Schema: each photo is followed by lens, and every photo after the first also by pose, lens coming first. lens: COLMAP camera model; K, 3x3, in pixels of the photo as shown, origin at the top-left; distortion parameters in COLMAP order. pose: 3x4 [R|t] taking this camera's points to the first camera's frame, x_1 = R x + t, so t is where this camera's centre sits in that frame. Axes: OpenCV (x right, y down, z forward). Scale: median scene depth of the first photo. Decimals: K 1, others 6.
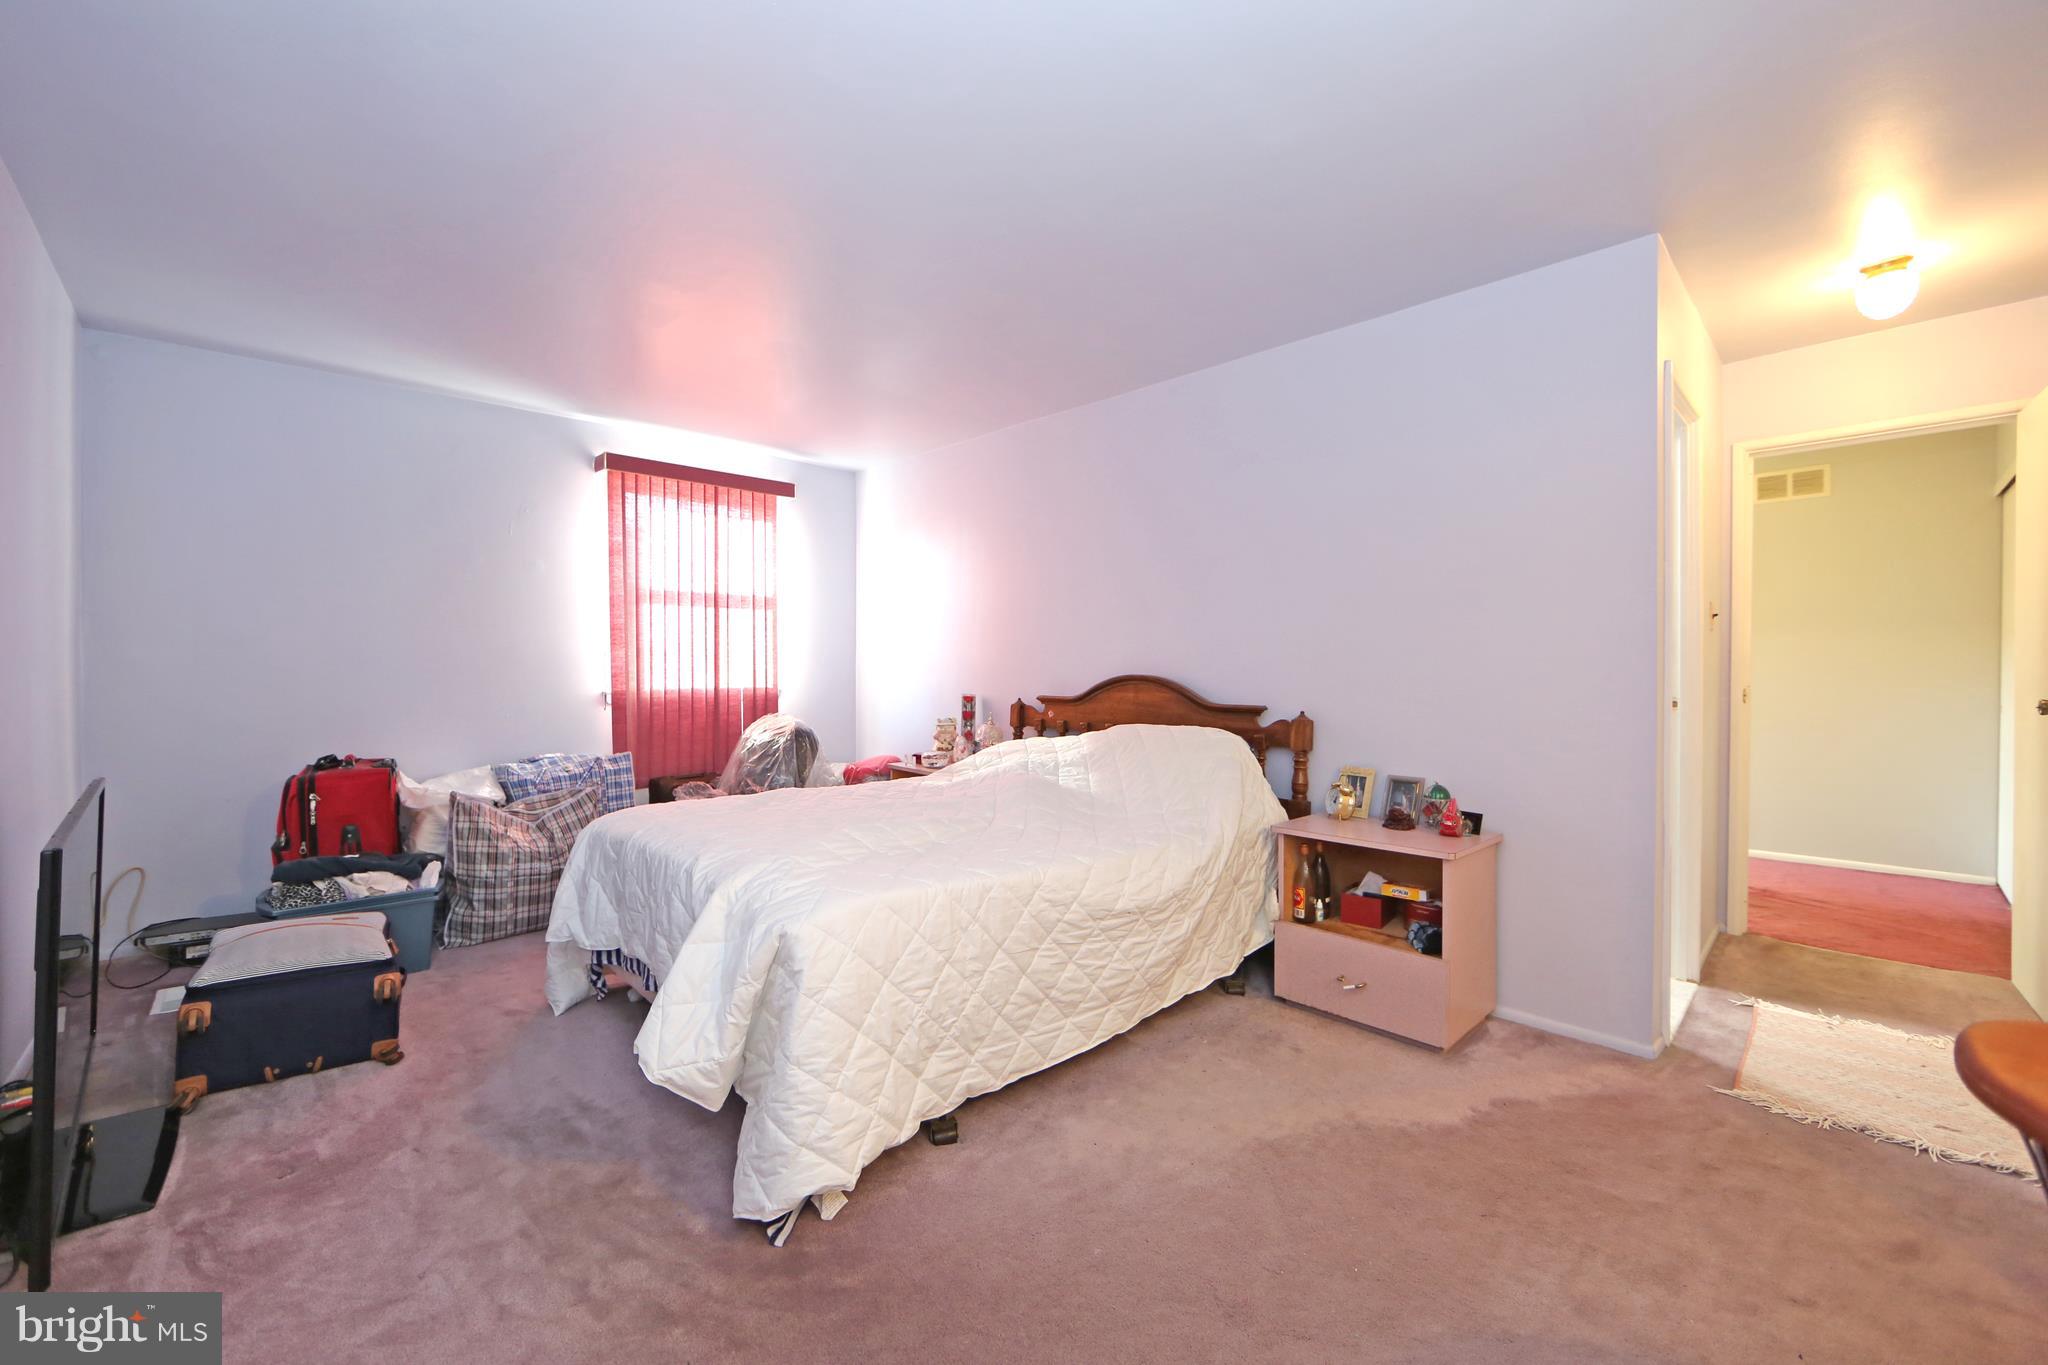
lens RADIAL K [[811.2, 0, 1014.0], [0, 811.2, 674.7], [0, 0, 1]] dist [-0.010611, 0.001328]
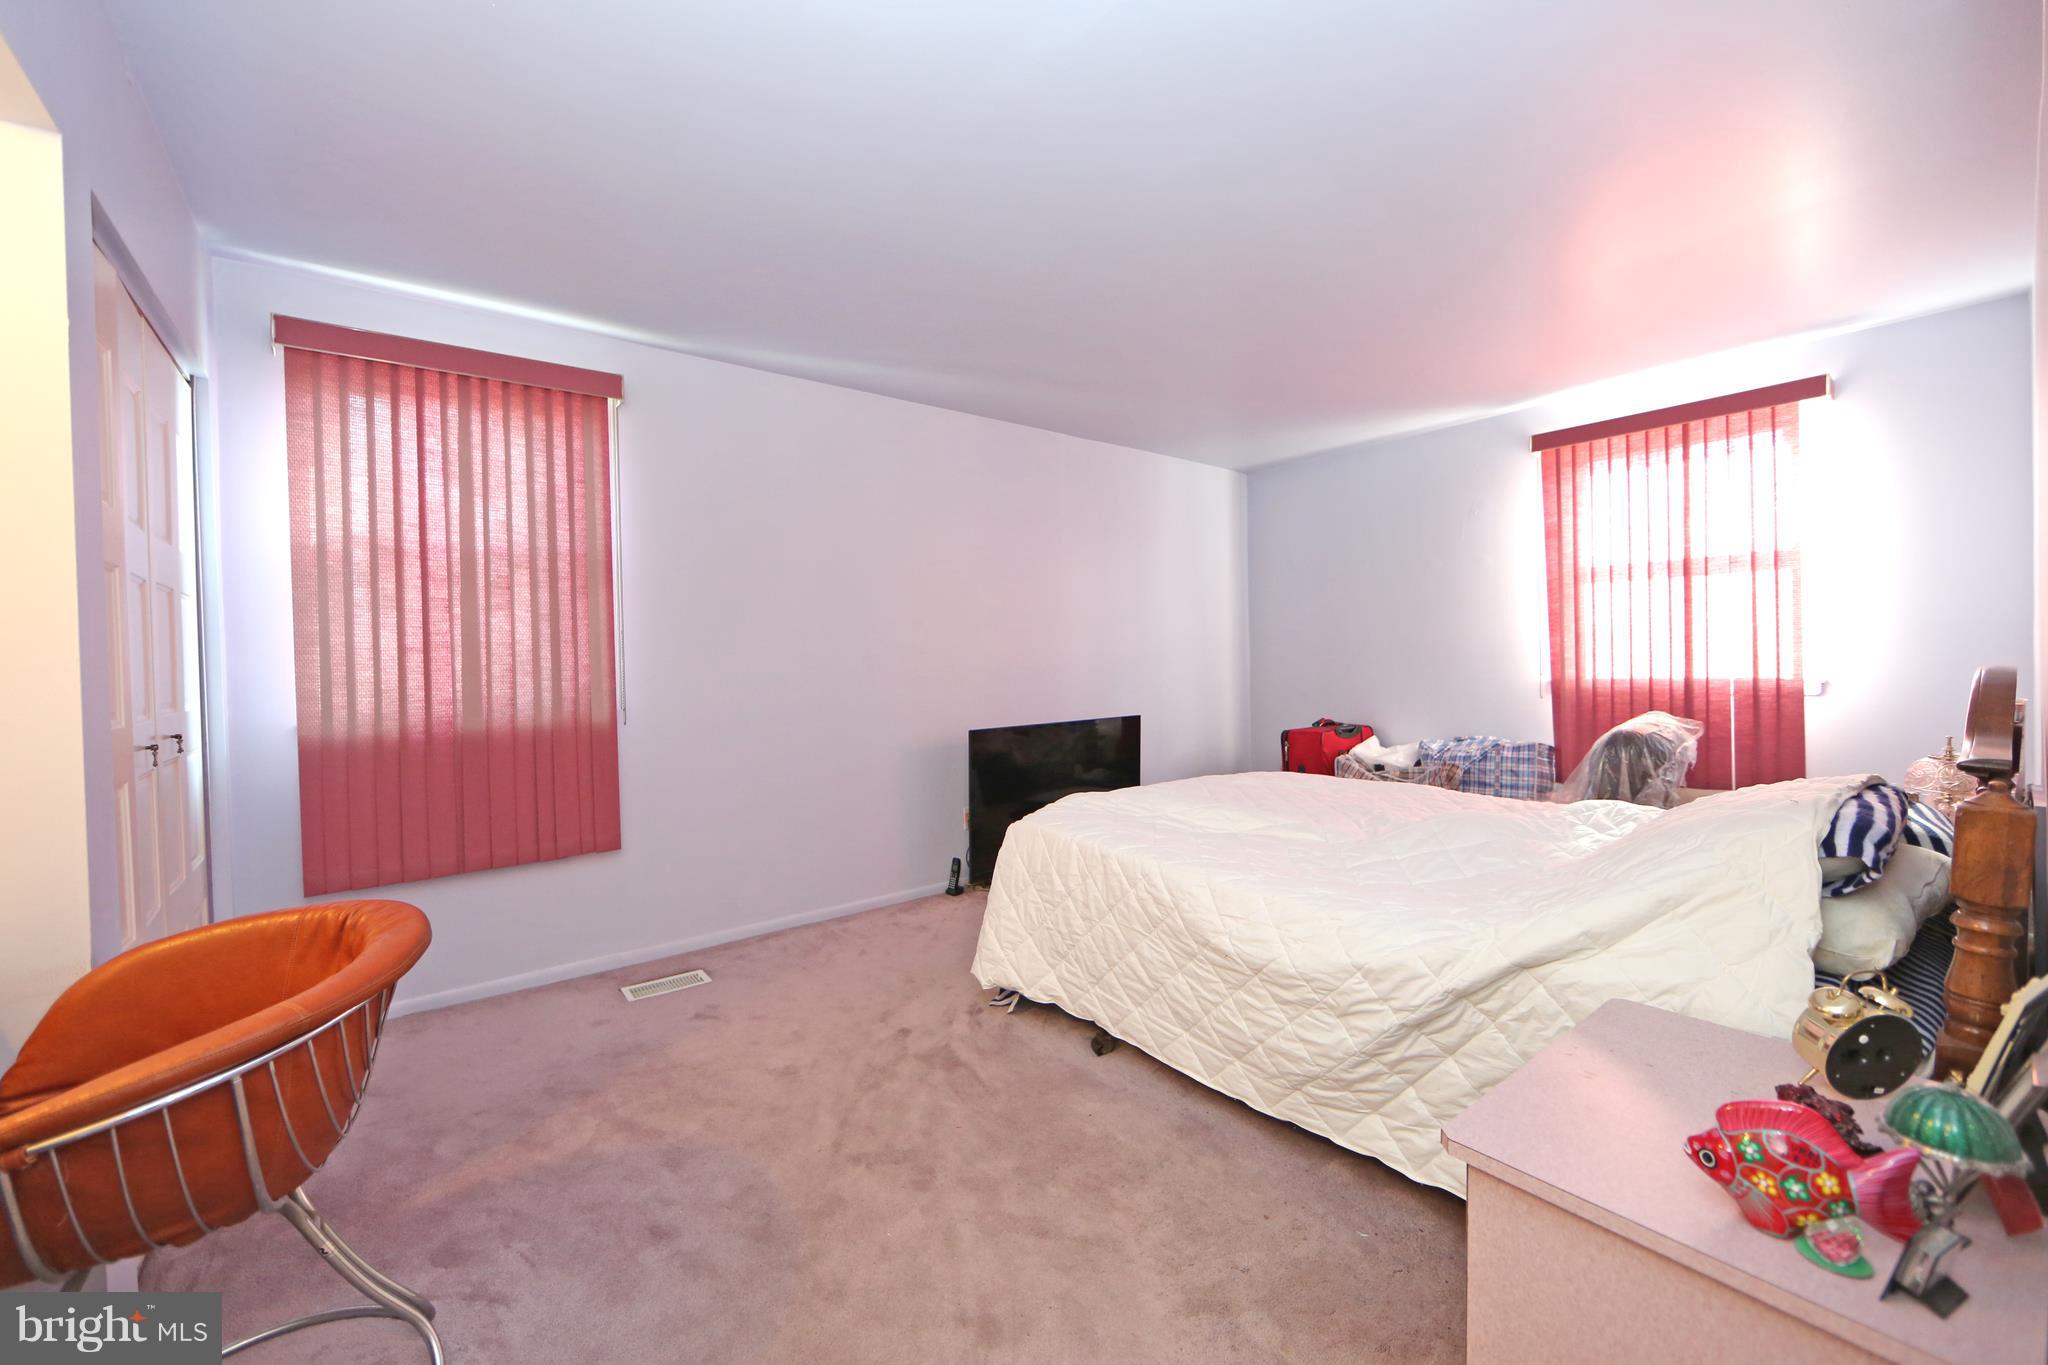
lens RADIAL K [[811.2, 0, 1014.0], [0, 811.2, 674.7], [0, 0, 1]] dist [-0.010611, 0.001328]
pose [[-0.095412, 0.016225, -0.995306, 0.508233], [0.010922, 0.999824, 0.015251, -0.006355], [0.995378, -0.009416, -0.095573, 0.442543]]
